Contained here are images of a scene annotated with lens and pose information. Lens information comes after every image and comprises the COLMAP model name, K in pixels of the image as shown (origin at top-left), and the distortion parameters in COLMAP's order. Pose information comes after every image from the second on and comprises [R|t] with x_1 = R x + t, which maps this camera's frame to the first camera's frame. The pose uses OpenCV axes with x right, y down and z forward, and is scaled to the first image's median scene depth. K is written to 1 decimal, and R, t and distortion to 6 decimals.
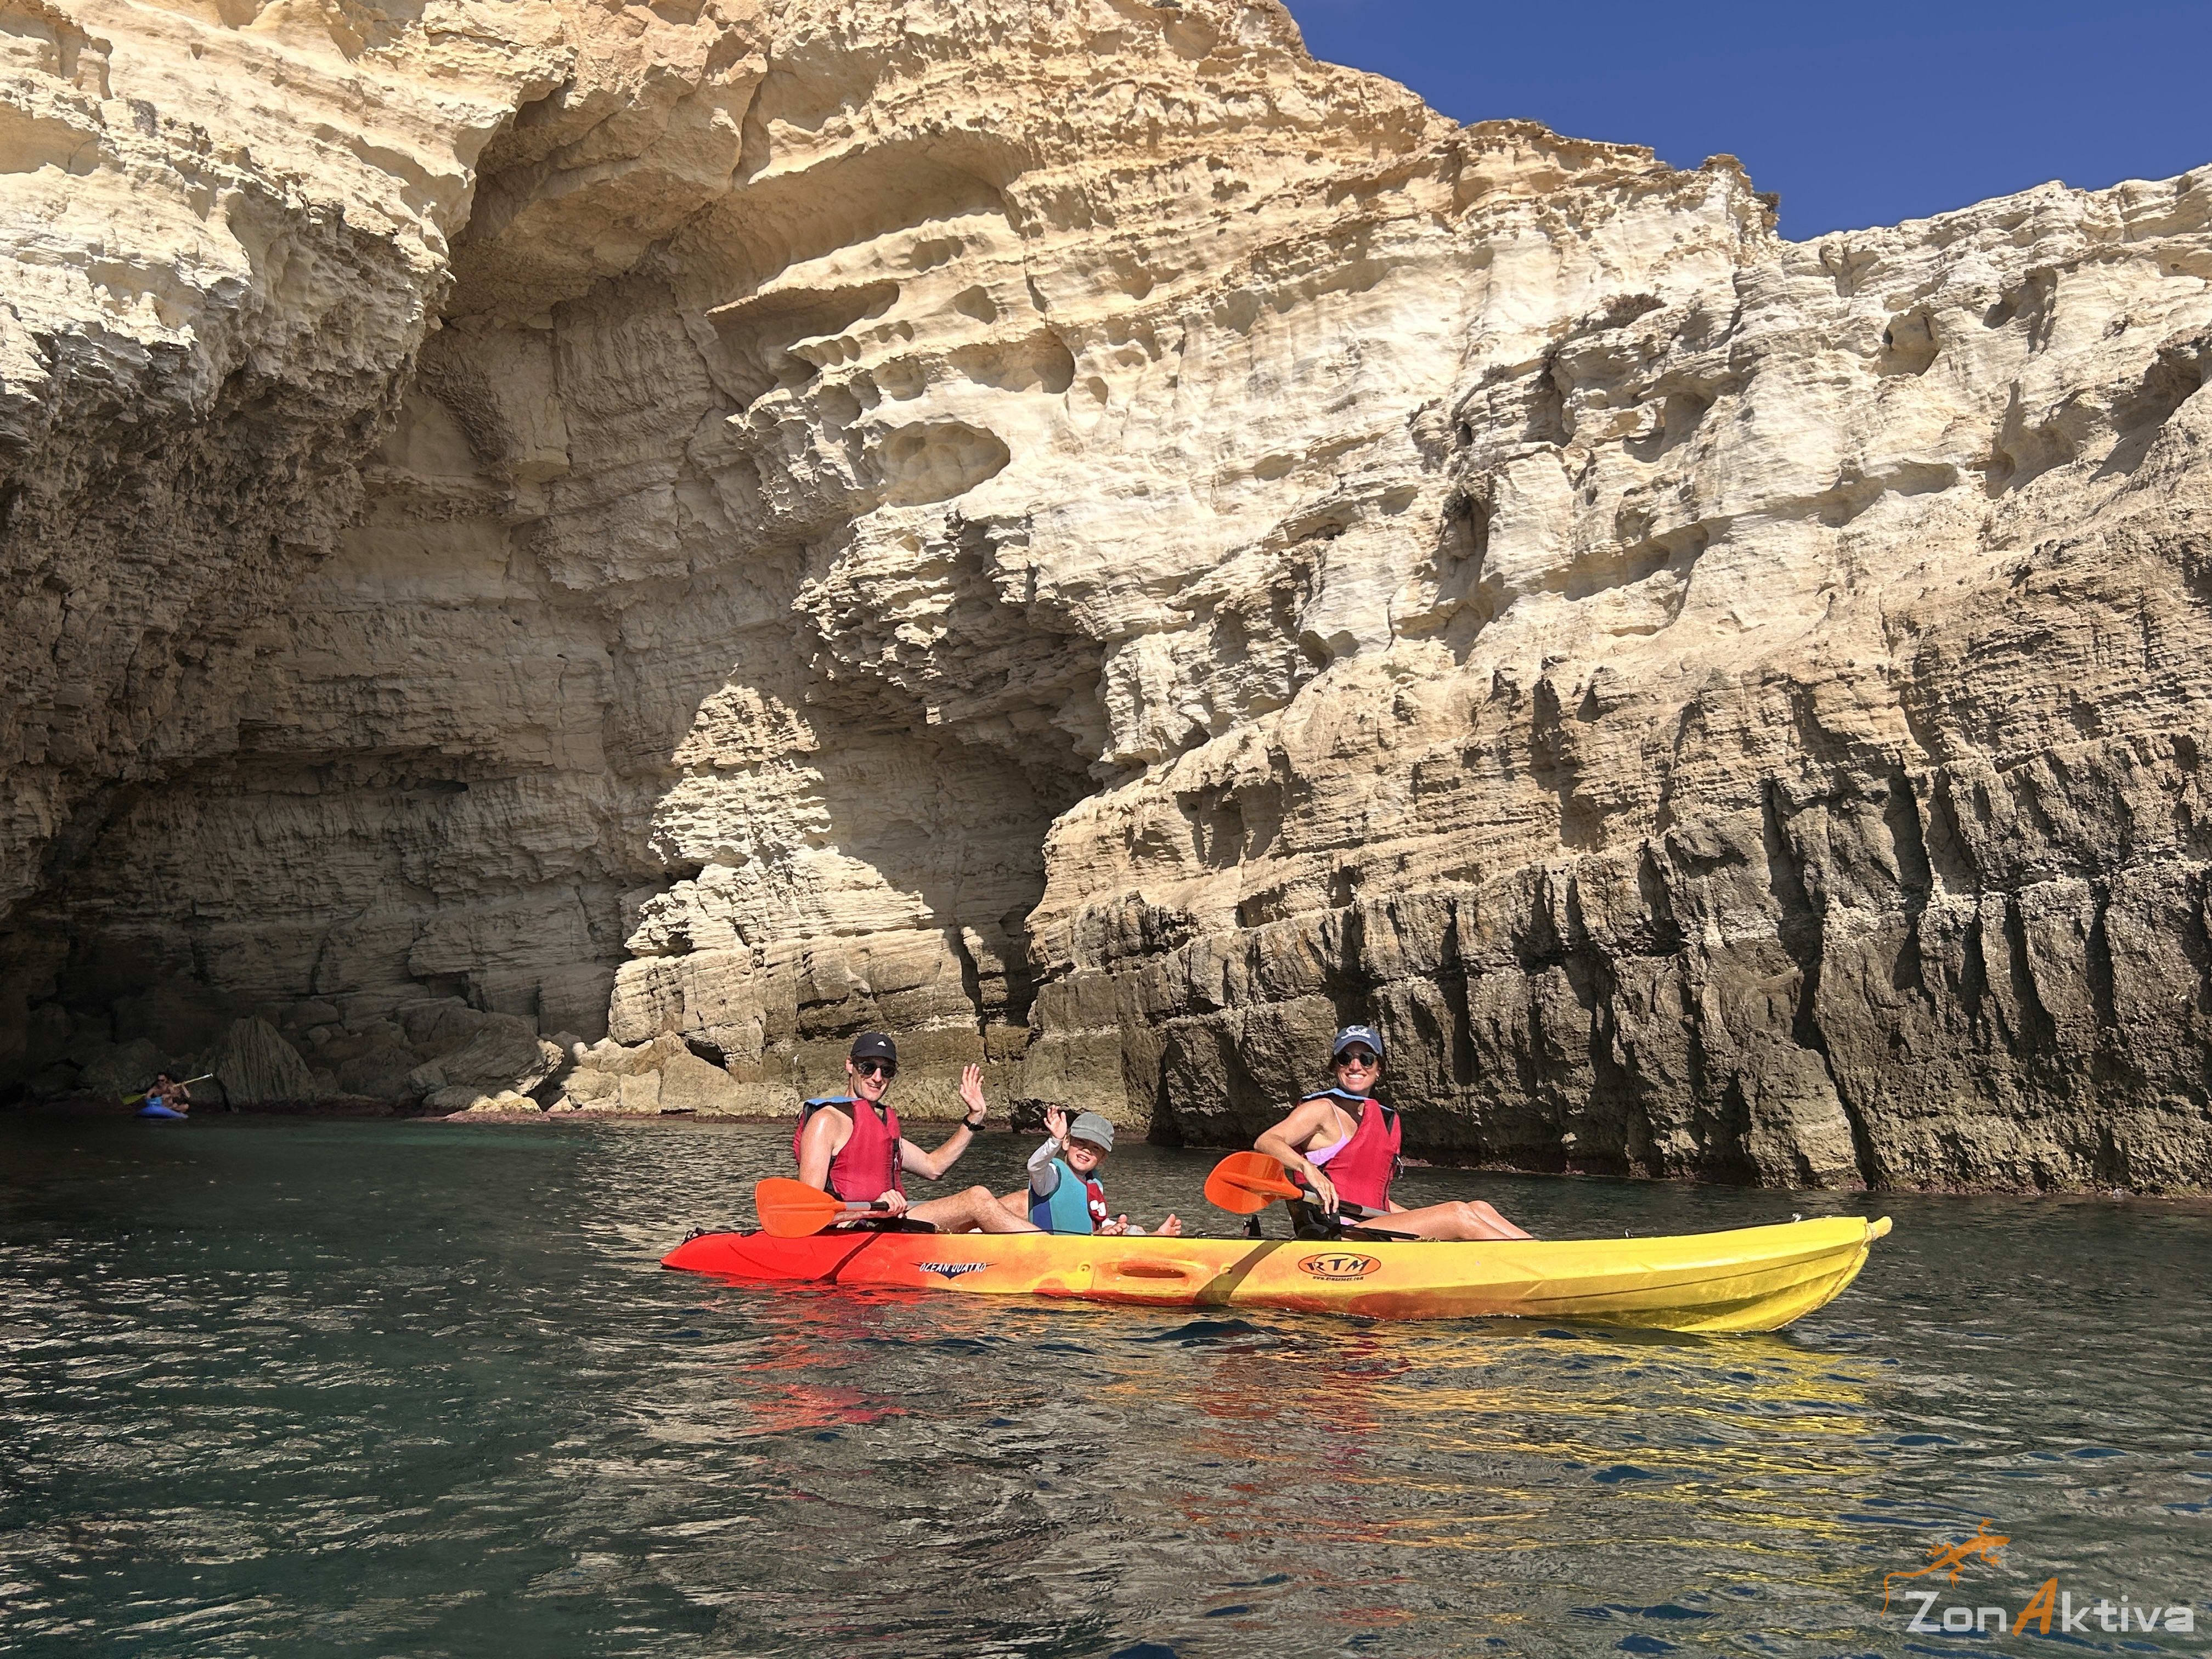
lens RADIAL K [[1896.7, 0, 1122.0], [0, 1896.7, 841.5], [0, 0, 1]] dist [0.043898, -0.054462]
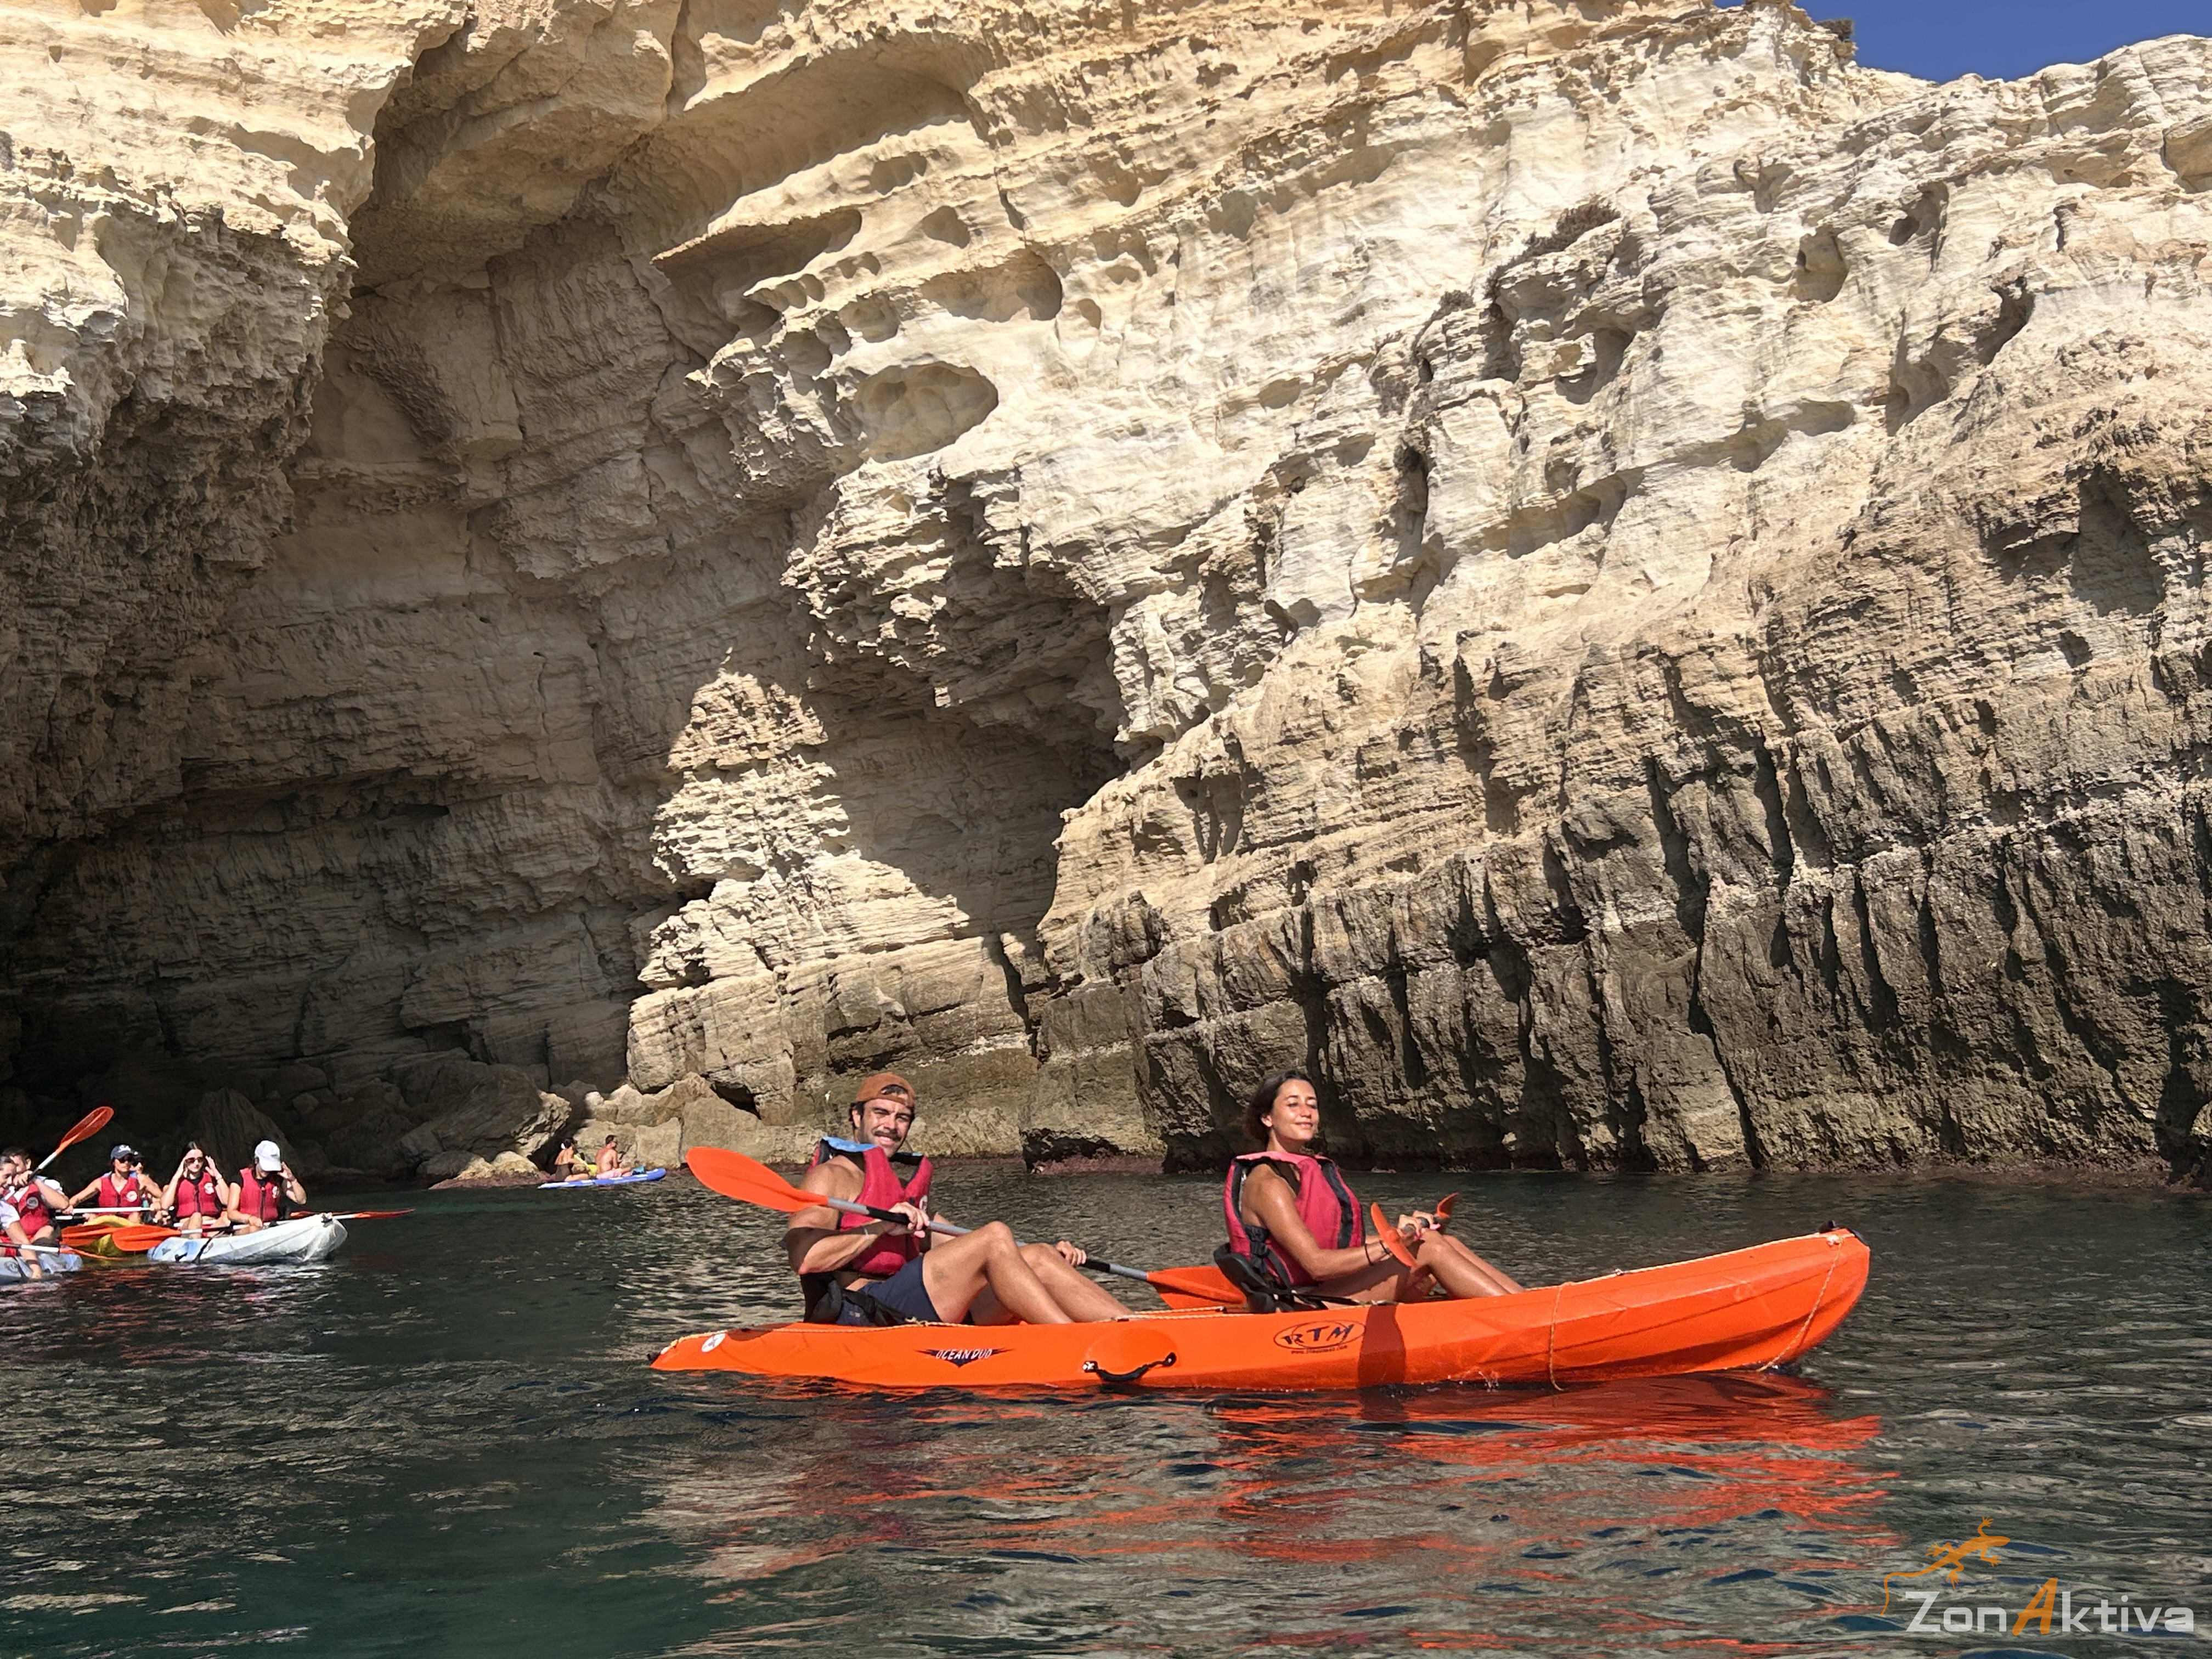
lens RADIAL K [[2379.6, 0, 1128.7], [0, 2379.6, 860.6], [0, 0, 1]] dist [0.039399, 0.000000]
pose [[0.994216, -0.071196, -0.080405, 0.093705], [0.073347, 0.997015, 0.024120, -0.015526], [0.078448, -0.029878, 0.996470, -0.120890]]
